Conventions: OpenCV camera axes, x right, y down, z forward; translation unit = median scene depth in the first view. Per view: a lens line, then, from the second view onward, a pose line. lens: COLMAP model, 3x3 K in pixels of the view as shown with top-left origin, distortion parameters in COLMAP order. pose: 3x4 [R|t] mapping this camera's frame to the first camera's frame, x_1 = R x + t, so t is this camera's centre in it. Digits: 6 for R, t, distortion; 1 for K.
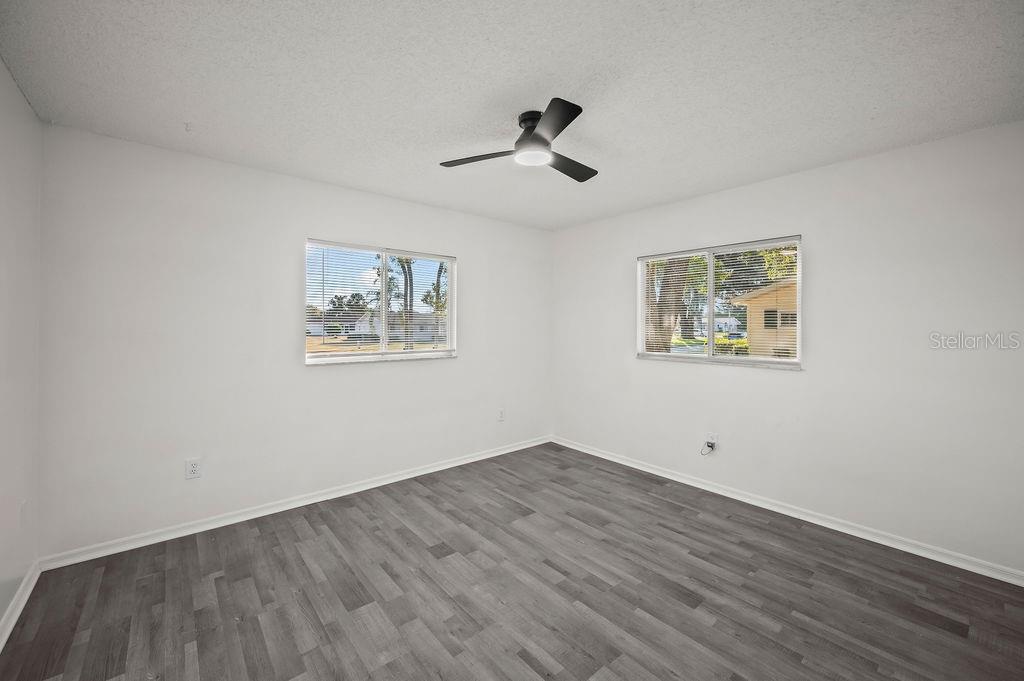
lens RADIAL K [[412.8, 0, 515.8], [0, 412.8, 336.8], [0, 0, 1]] dist [0.001156, 0.000166]
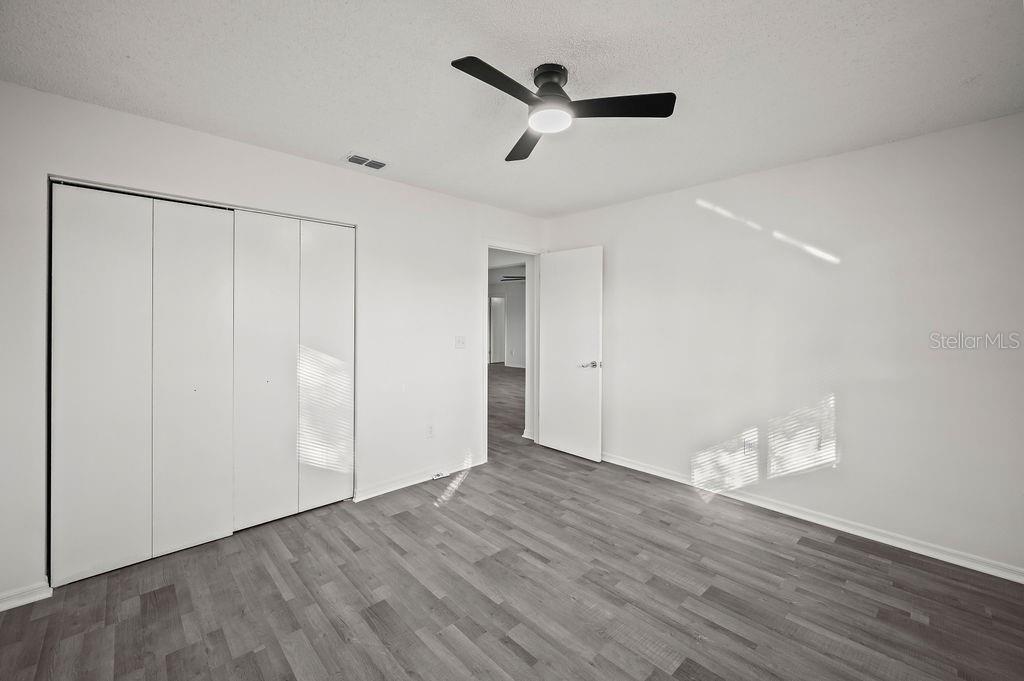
lens RADIAL K [[412.8, 0, 508.7], [0, 412.8, 316.4], [0, 0, 1]] dist [0.001156, 0.000166]
pose [[-0.999117, -0.007714, -0.041298, 0.173913], [-0.008405, 0.999827, 0.016568, -0.053599], [0.041163, 0.016900, -0.999010, 1.997880]]
